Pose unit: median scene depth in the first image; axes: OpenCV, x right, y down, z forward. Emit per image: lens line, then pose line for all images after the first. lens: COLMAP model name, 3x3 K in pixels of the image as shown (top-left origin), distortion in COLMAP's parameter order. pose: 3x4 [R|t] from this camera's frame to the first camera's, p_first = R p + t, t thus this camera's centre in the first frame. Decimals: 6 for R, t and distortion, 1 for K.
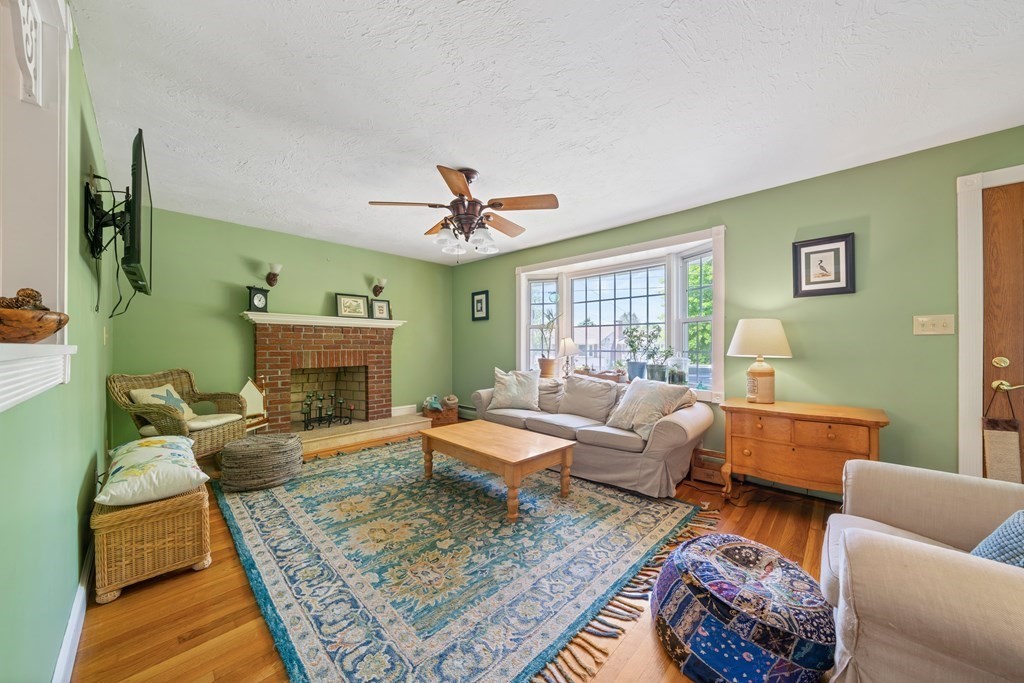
lens RADIAL K [[352.2, 0, 507.6], [0, 352.2, 345.9], [0, 0, 1]] dist [-0.005871, 0.000079]
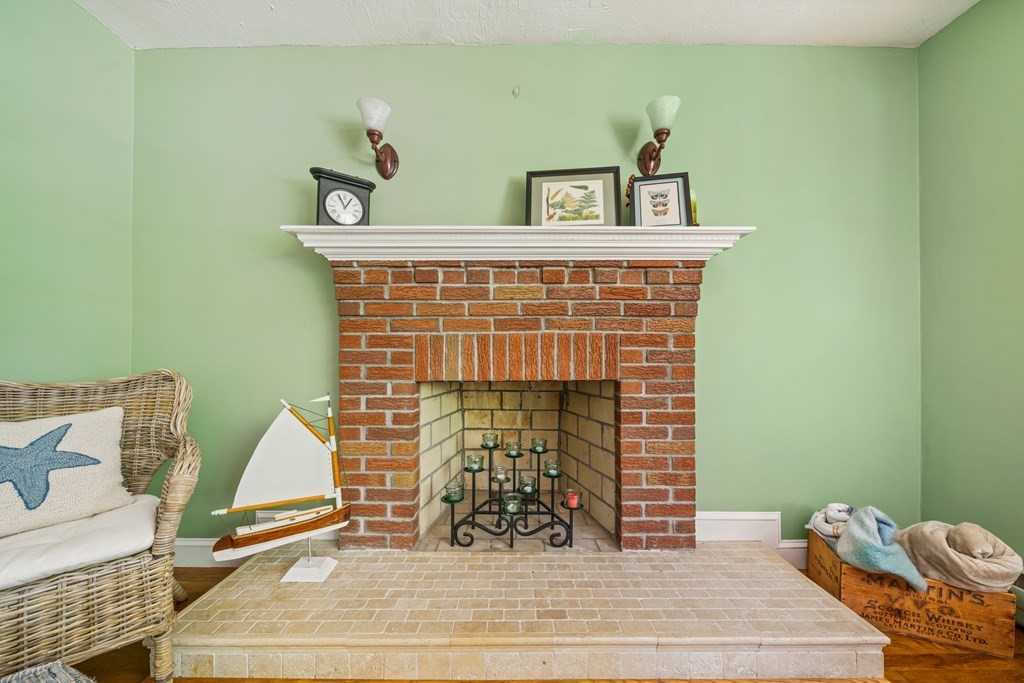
lens RADIAL K [[352.2, 0, 519.5], [0, 352.2, 350.2], [0, 0, 1]] dist [-0.005871, 0.000079]
pose [[0.711067, -0.004017, -0.703113, -0.273525], [-0.003280, 0.999954, -0.009030, 0.036302], [0.703116, 0.008727, 0.711021, 0.824892]]
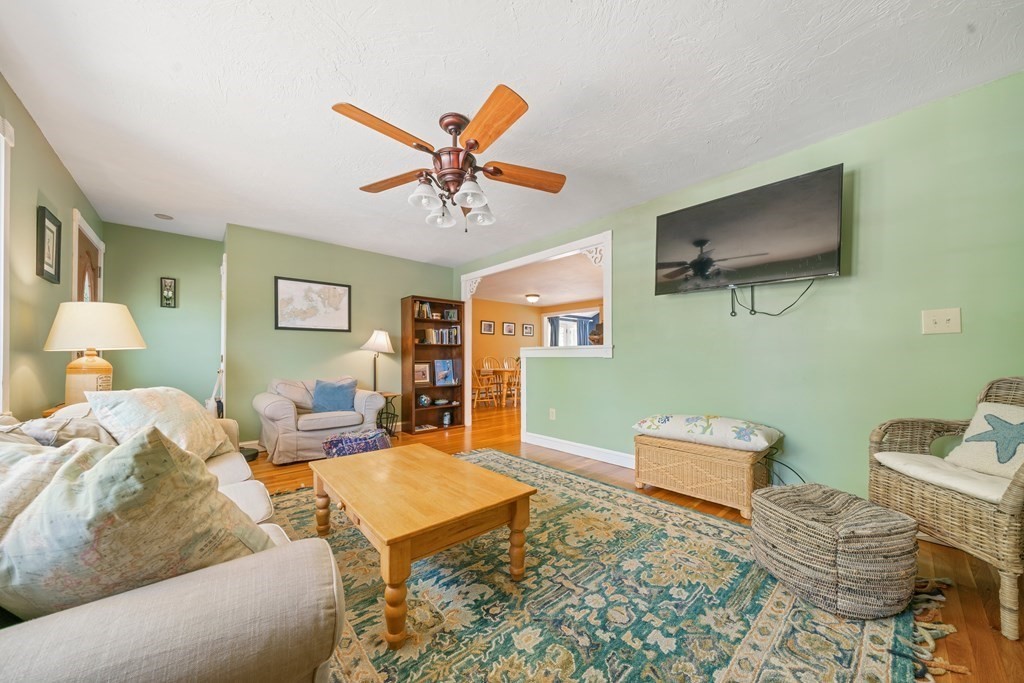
lens RADIAL K [[352.2, 0, 531.5], [0, 352.2, 358.6], [0, 0, 1]] dist [-0.005871, 0.000079]
pose [[-0.999989, 0.002084, 0.004137, -0.187192], [0.002076, 0.999996, -0.002005, 0.035739], [-0.004141, -0.001997, -0.999989, 1.150814]]
